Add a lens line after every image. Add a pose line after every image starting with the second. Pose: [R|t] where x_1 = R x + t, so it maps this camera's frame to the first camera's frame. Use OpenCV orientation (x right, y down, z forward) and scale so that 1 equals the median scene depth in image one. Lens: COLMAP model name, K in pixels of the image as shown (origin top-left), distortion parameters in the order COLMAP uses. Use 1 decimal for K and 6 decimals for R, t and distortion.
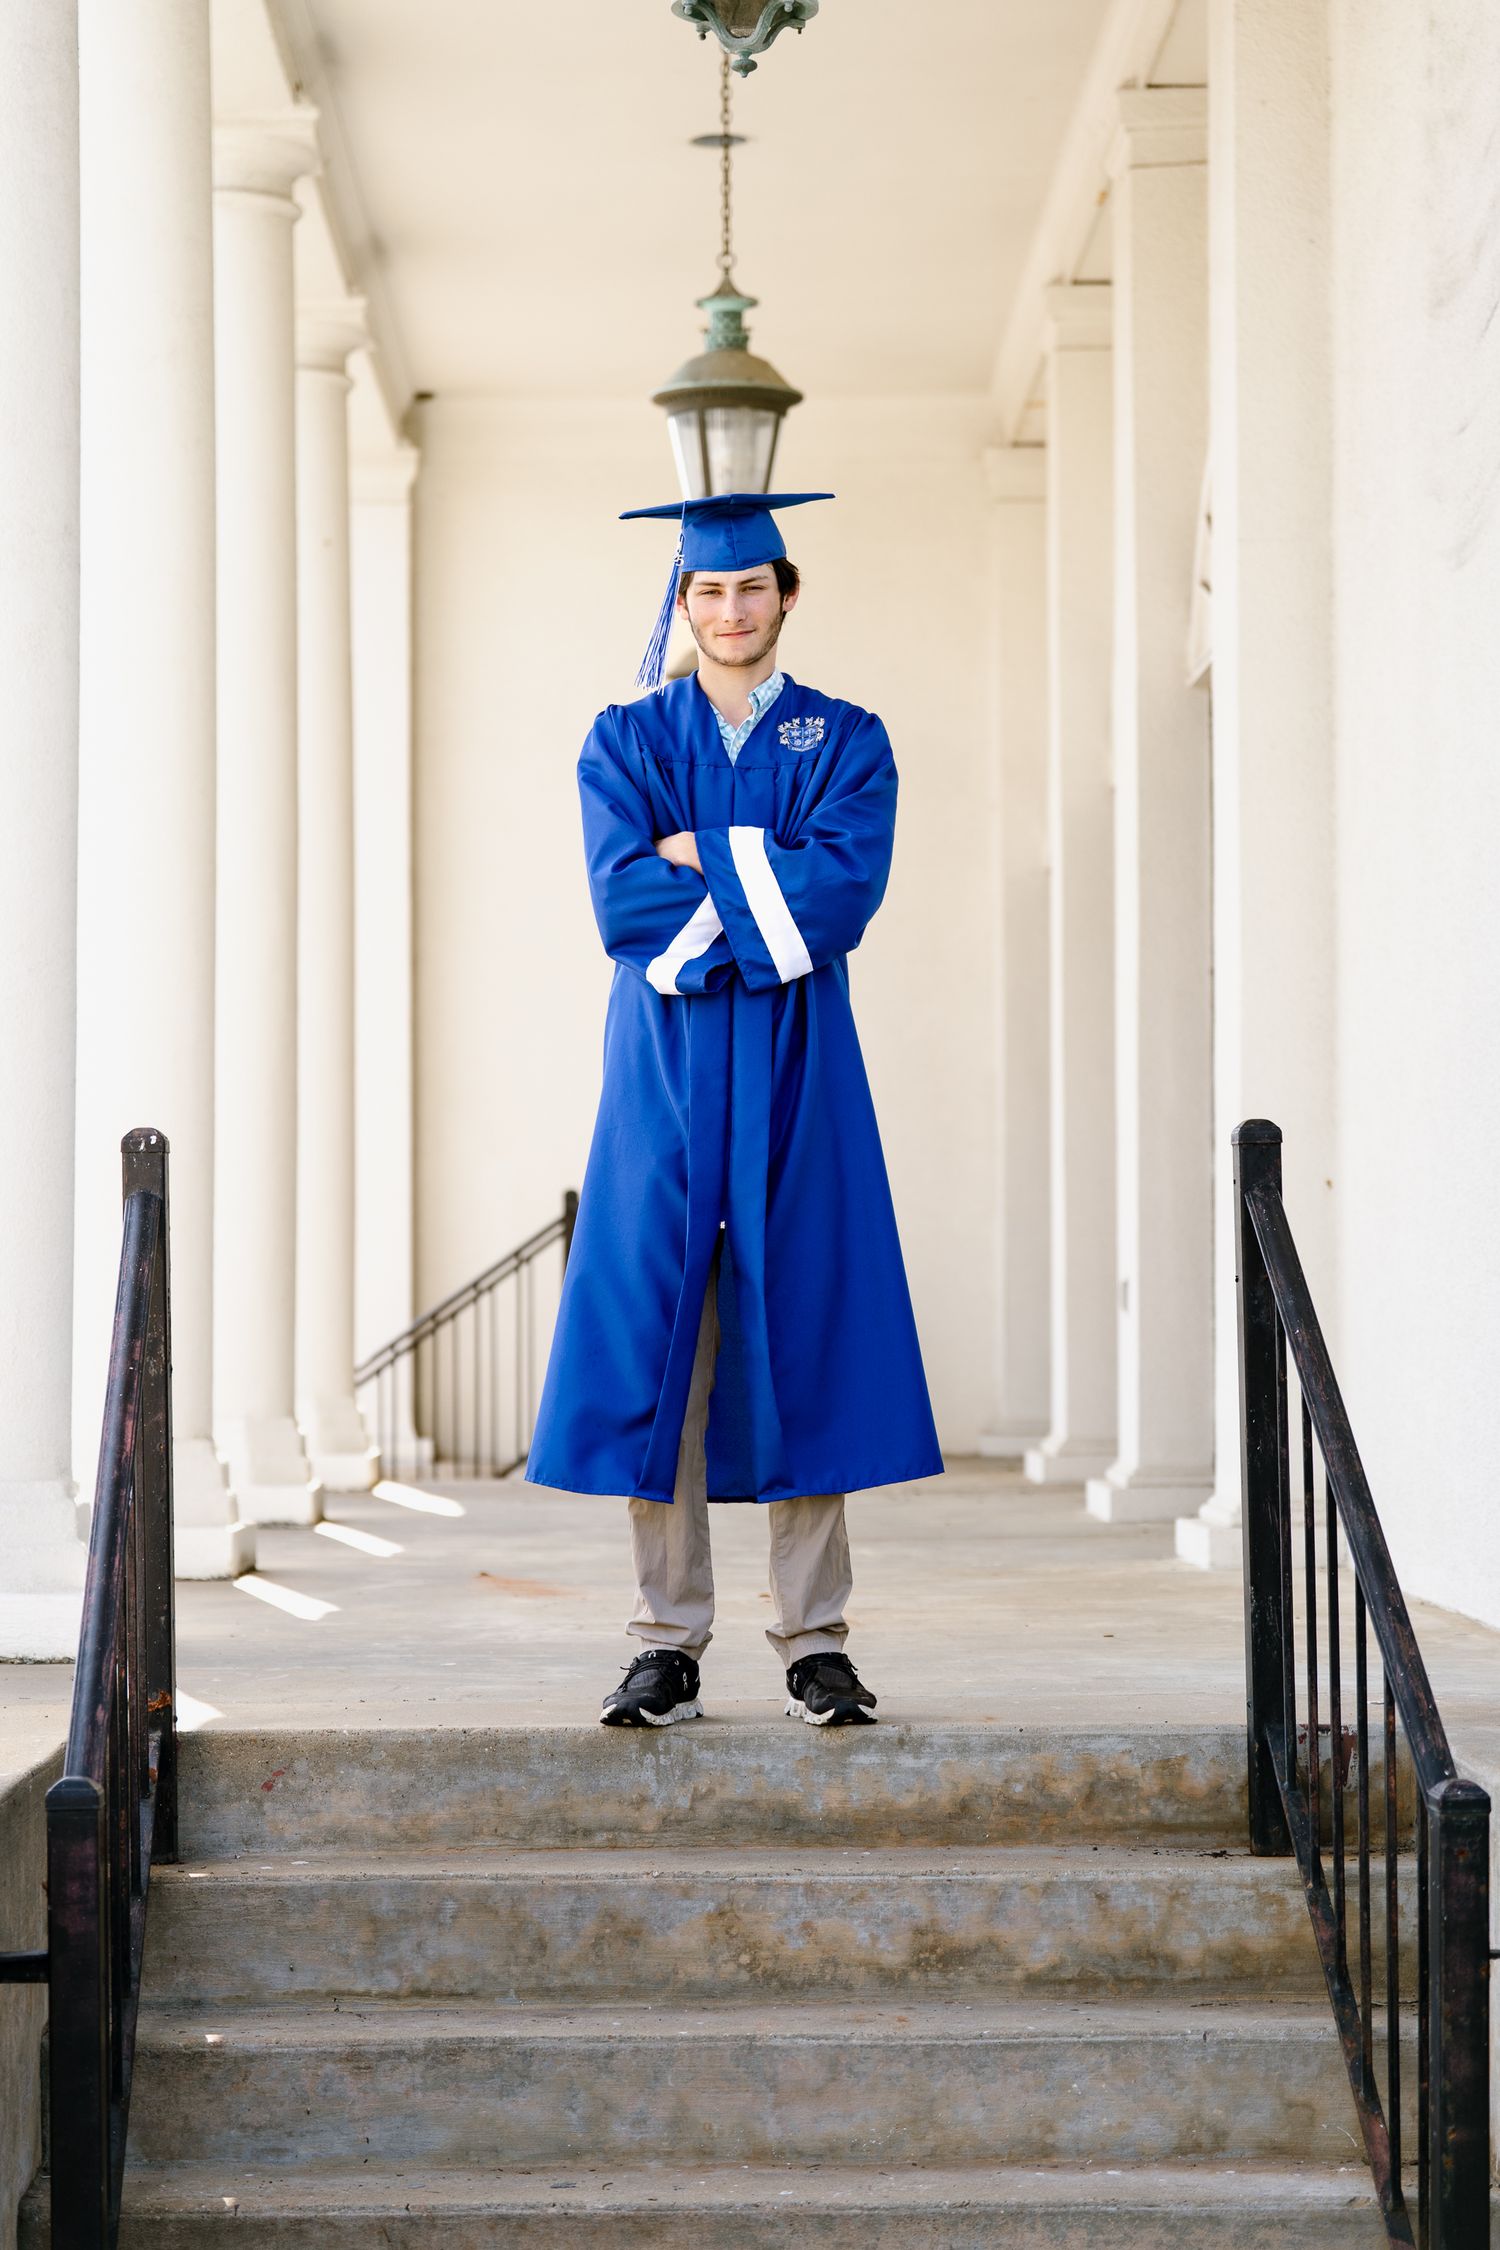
lens RADIAL K [[3192.3, 0, 726.1], [0, 3192.3, 1207.0], [0, 0, 1]] dist [0.000696, 0.020046]
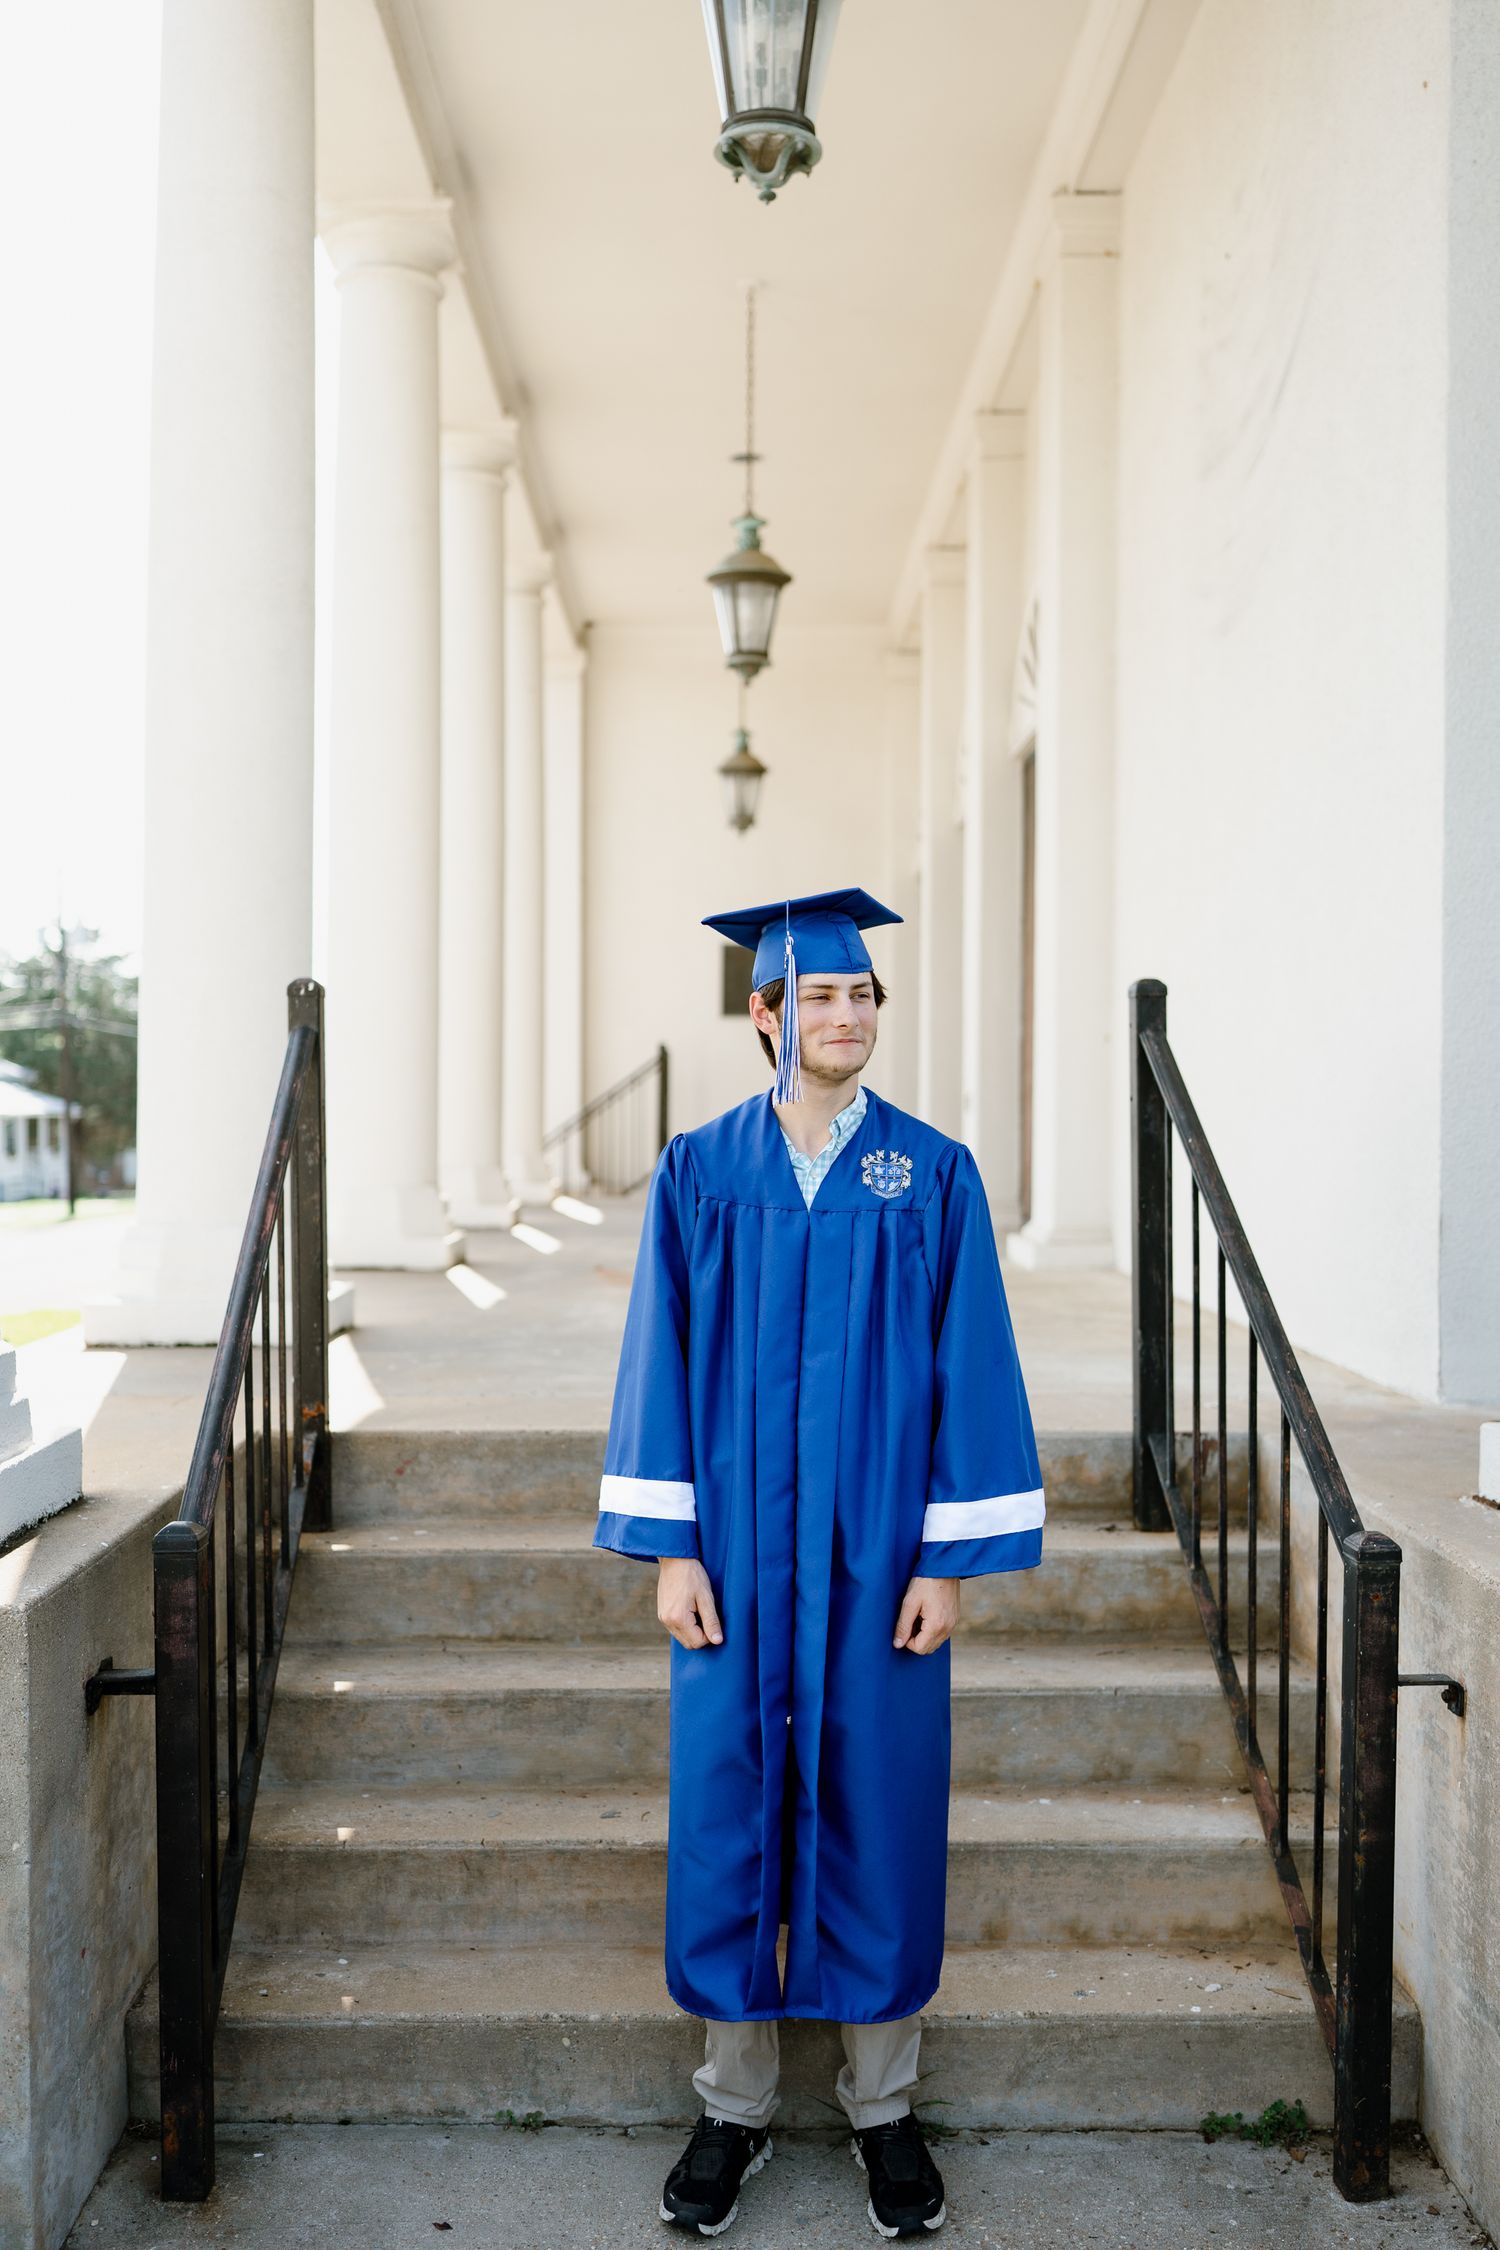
lens RADIAL K [[2781.1, 0, 748.1], [0, 2781.1, 1074.9], [0, 0, 1]] dist [-0.002620, -0.004016]
pose [[0.999970, 0.007638, 0.000984, 0.000028], [-0.007651, 0.999866, 0.014488, -0.002319], [-0.000874, -0.014495, 0.999895, -0.135968]]
